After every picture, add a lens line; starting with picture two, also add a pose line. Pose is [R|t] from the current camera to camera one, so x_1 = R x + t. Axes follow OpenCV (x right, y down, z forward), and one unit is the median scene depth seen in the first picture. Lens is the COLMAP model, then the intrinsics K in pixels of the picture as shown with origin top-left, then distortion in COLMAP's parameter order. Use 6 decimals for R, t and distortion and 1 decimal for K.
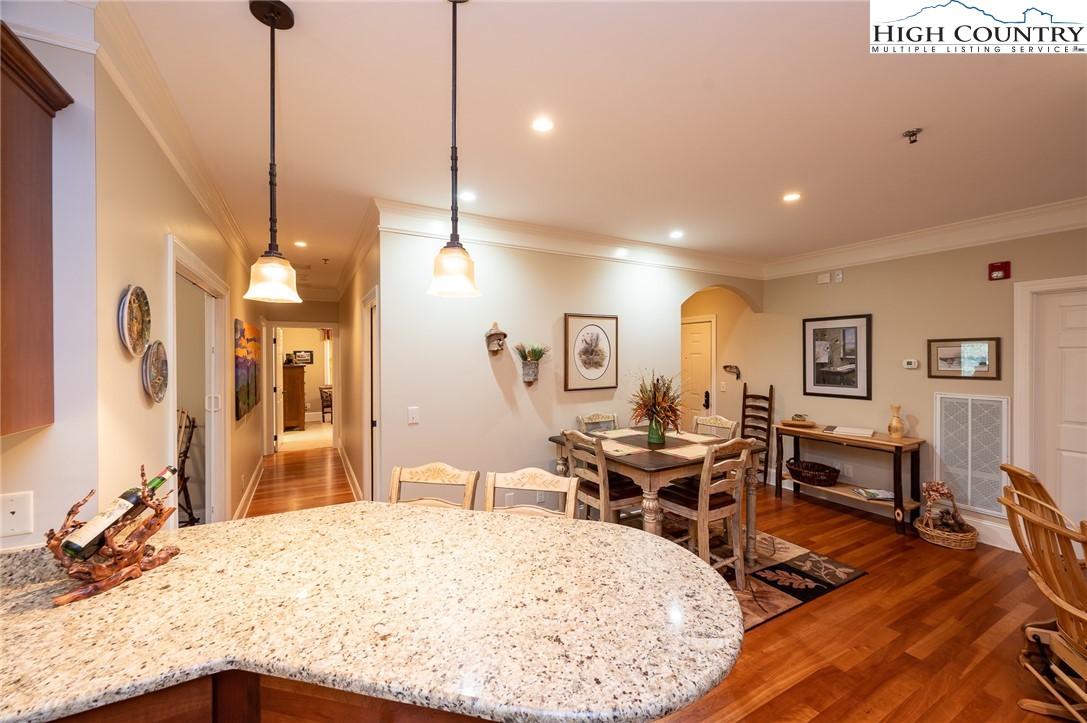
lens RADIAL K [[430.8, 0, 546.4], [0, 430.8, 359.4], [0, 0, 1]] dist [0.000150, -0.000128]
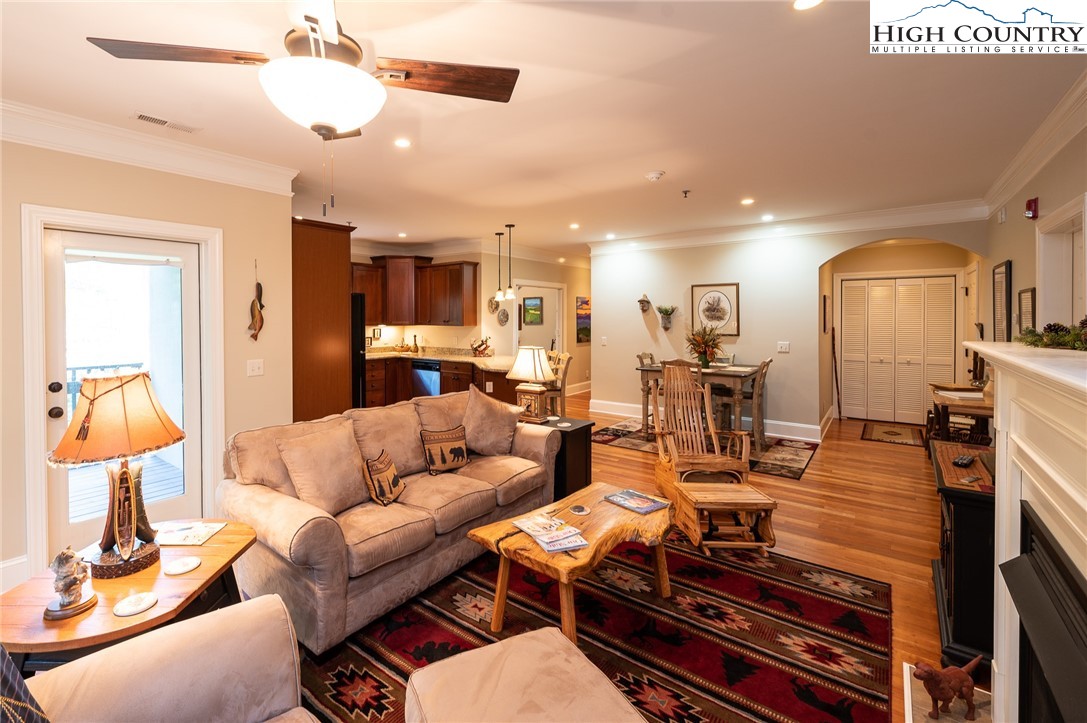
lens RADIAL K [[480.4, 0, 485.2], [0, 480.4, 321.3], [0, 0, 1]] dist [0.000231, -0.000151]
pose [[0.355596, 0.010483, -0.934581, 1.419235], [-0.005876, 0.999942, 0.008980, 0.012891], [0.934621, 0.002298, 0.355637, -0.317208]]
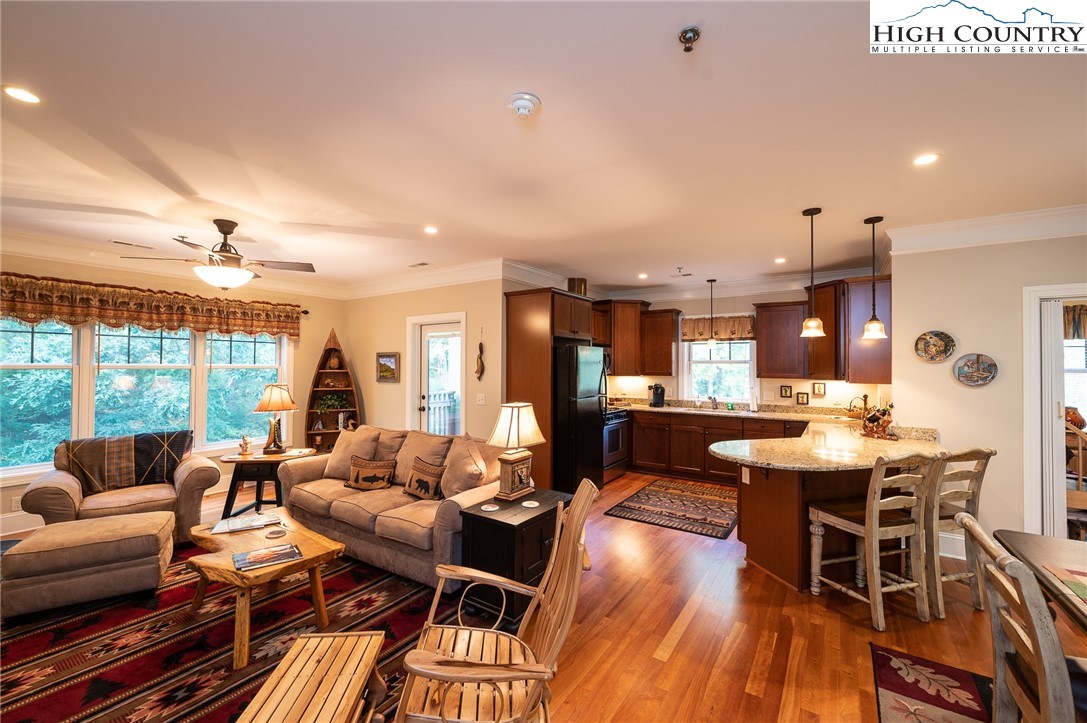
lens RADIAL K [[439.9, 0, 545.8], [0, 439.9, 359.4], [0, 0, 1]] dist [-0.001788, 0.000019]
pose [[-0.889711, -0.008896, -0.456438, 0.783244], [-0.007058, 0.999959, -0.005733, 0.003151], [0.456470, -0.001879, -0.889737, 0.865996]]
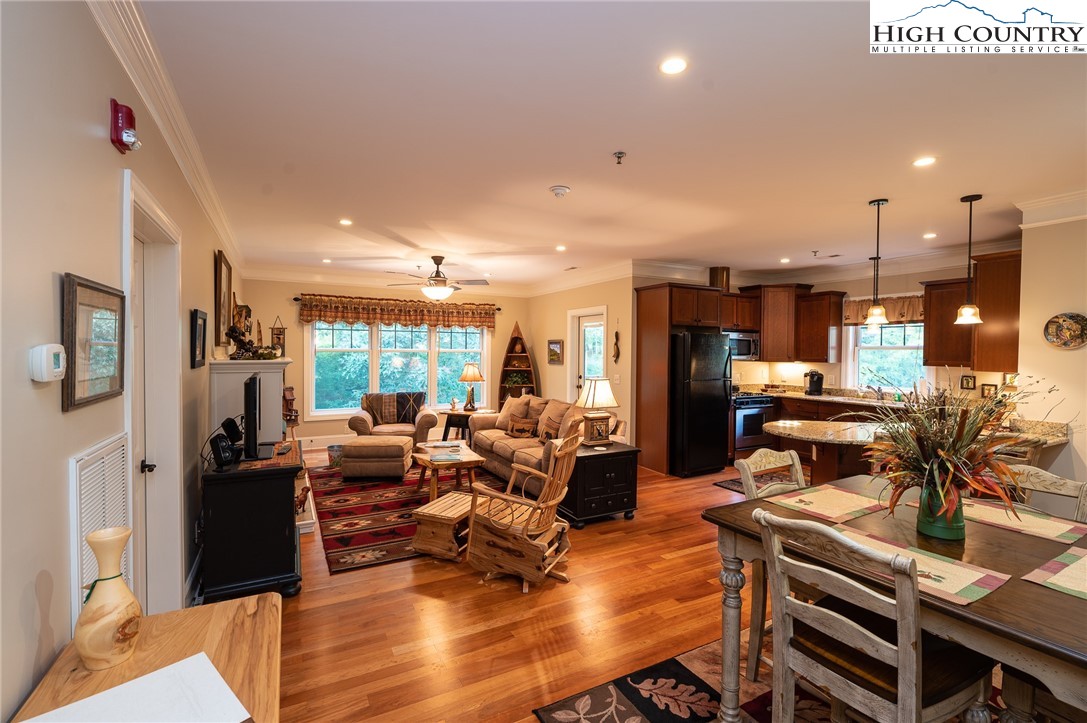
lens RADIAL K [[484.9, 0, 546.4], [0, 484.9, 360.8], [0, 0, 1]] dist [-0.001106, -0.000211]
pose [[-0.999936, -0.006954, 0.008978, 0.588292], [-0.006674, 0.999499, 0.030933, -0.000605], [-0.009189, 0.030871, -0.999481, 1.332295]]
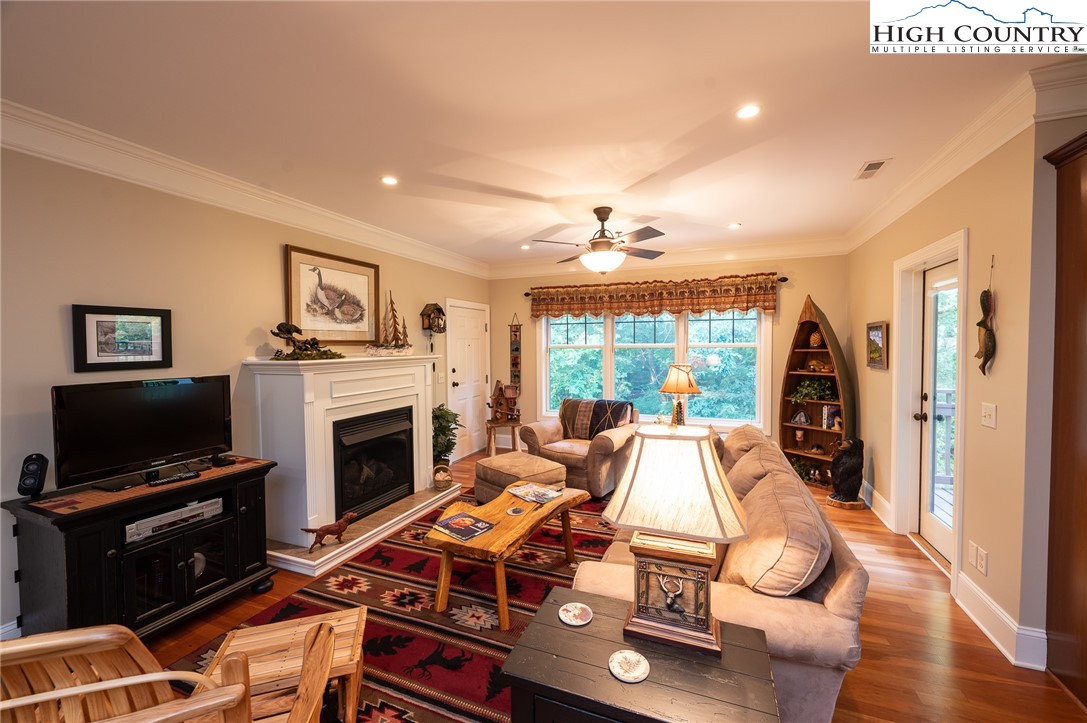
lens RADIAL K [[430.8, 0, 546.4], [0, 430.8, 359.4], [0, 0, 1]] dist [0.000150, -0.000128]
pose [[-0.630860, -0.019027, 0.775663, 0.276330], [0.015967, 0.999169, 0.037496, 0.009367], [-0.775732, 0.036039, -0.630032, 0.436810]]
